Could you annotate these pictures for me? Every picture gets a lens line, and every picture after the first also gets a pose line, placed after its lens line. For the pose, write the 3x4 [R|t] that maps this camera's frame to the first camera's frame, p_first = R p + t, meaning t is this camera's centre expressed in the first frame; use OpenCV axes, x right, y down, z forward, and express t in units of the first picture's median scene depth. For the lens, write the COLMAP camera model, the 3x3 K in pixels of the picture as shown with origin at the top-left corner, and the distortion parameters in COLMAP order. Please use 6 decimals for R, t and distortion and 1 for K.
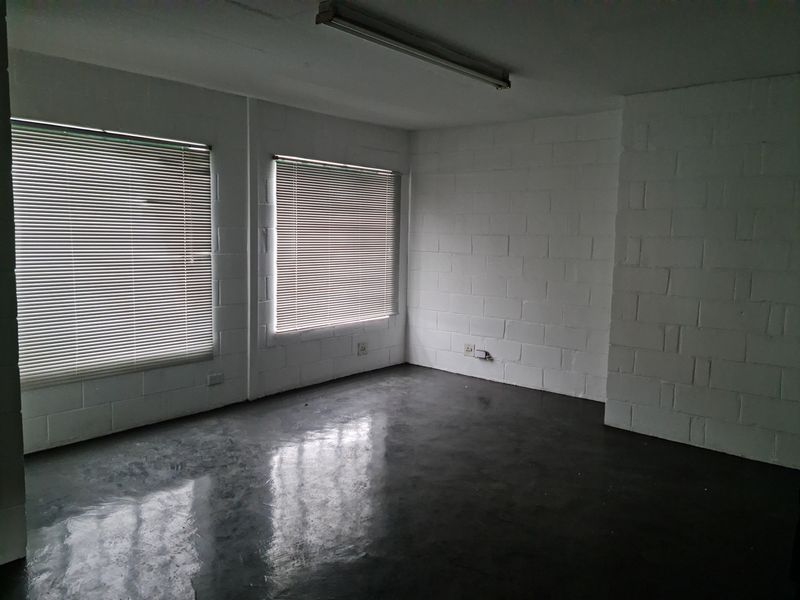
lens RADIAL K [[632.4, 0, 400.2], [0, 632.4, 300.1], [0, 0, 1]] dist [0.086985, -0.077061]
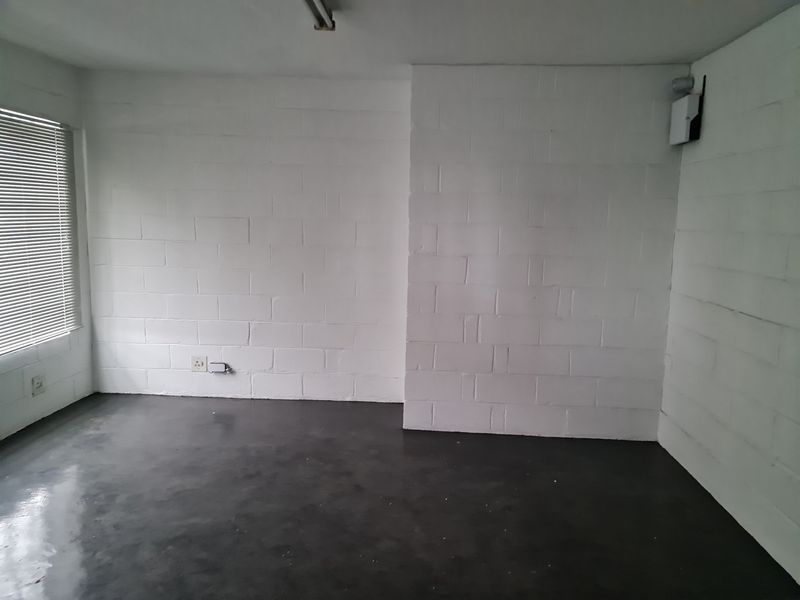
lens RADIAL K [[632.4, 0, 401.7], [0, 632.4, 298.3], [0, 0, 1]] dist [0.086985, -0.077061]
pose [[0.784685, -0.080051, 0.614704, -0.177424], [0.057347, 0.996749, 0.056599, -0.033679], [-0.617237, -0.009162, 0.786724, 0.227700]]
